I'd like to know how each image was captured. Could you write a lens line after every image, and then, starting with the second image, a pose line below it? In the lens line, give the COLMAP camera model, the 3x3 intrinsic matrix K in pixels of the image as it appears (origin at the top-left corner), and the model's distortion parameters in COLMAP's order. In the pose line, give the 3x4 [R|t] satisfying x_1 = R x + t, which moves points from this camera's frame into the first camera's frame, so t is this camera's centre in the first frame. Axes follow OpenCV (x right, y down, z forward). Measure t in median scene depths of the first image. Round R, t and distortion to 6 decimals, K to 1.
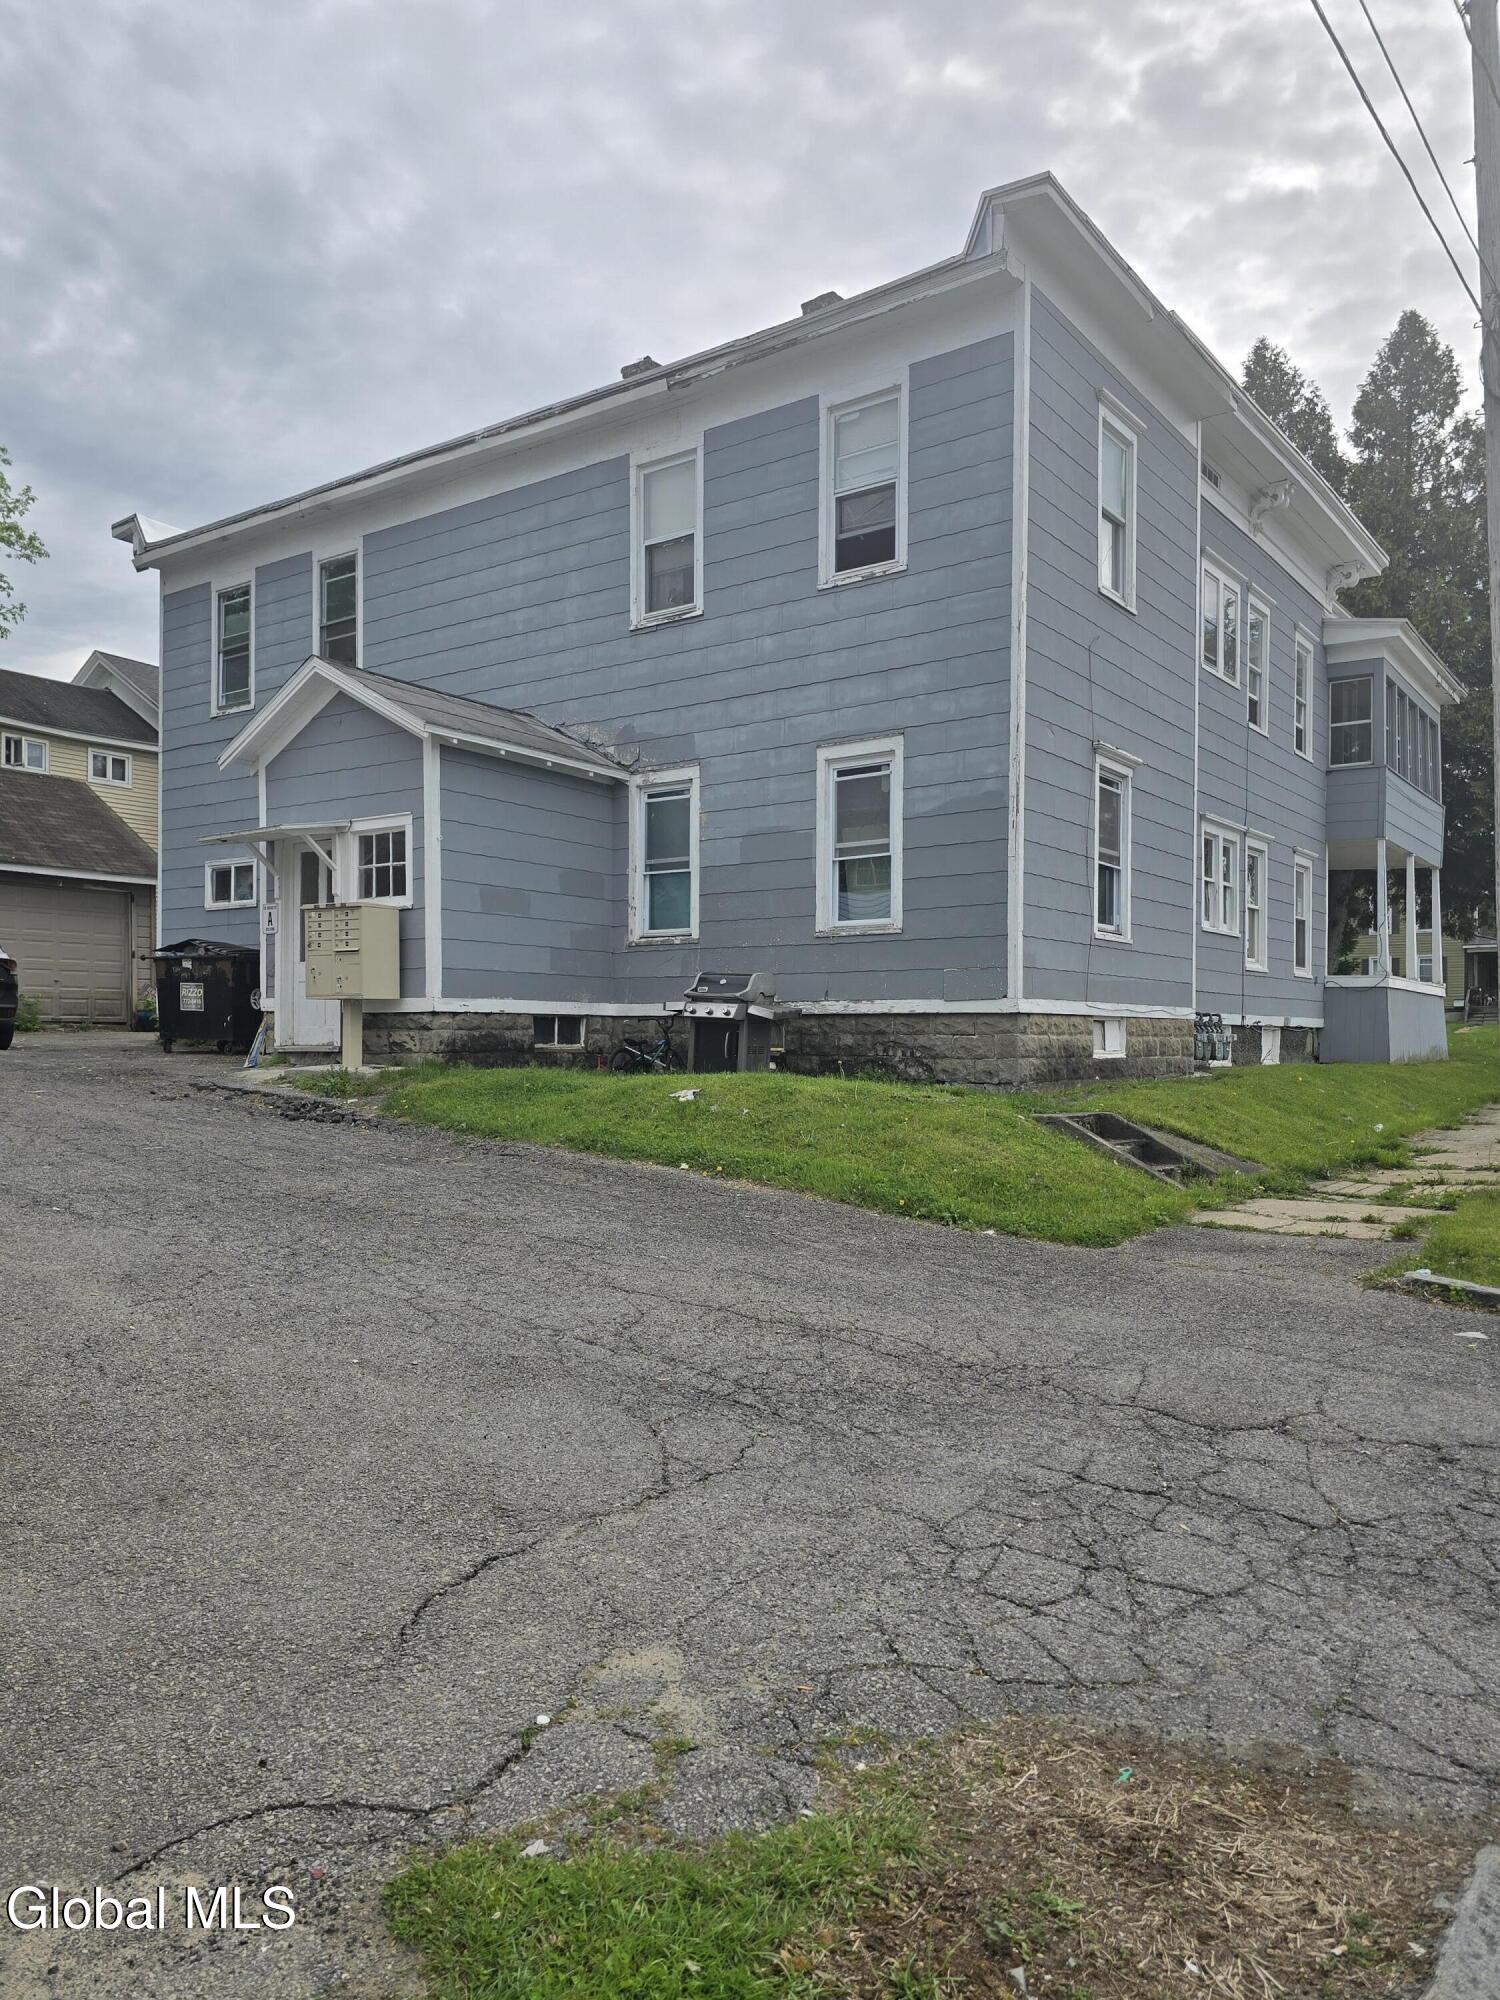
lens RADIAL K [[1390.9, 0, 750.0], [0, 1390.9, 1000.0], [0, 0, 1]] dist [0.053431, -0.000147]
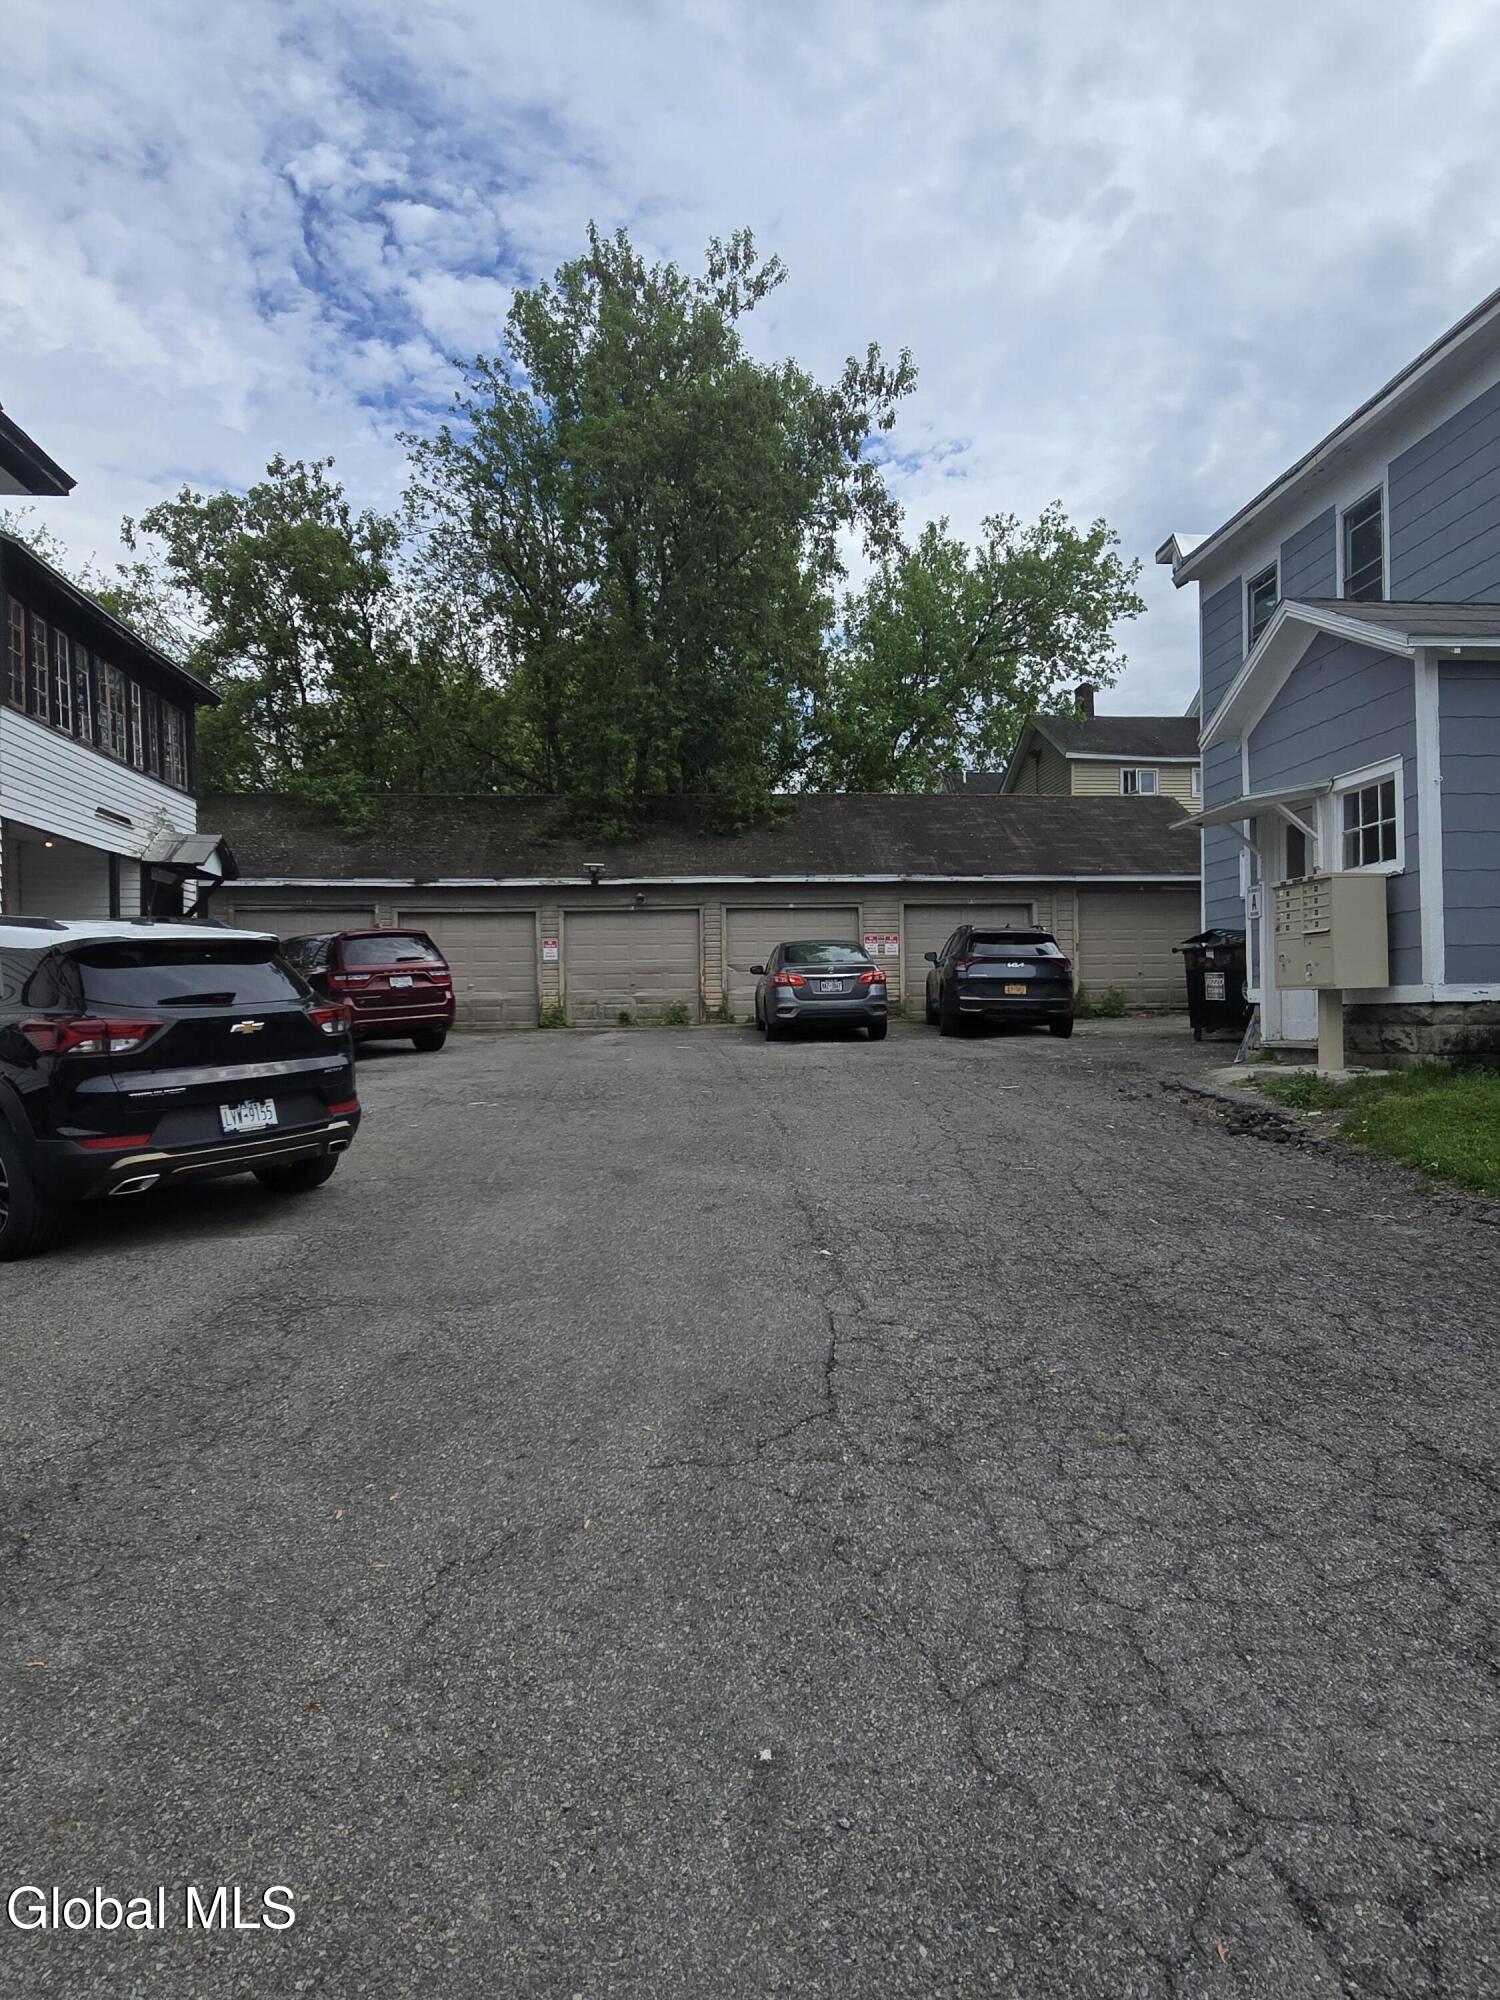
lens RADIAL K [[1145.4, 0, 750.0], [0, 1145.4, 1000.0], [0, 0, 1]] dist [0.017867, -0.001017]
pose [[0.650953, -0.021639, -0.758809, 0.014376], [0.034515, 0.999404, 0.001110, -0.006472], [0.758333, -0.026913, 0.651312, 0.270815]]
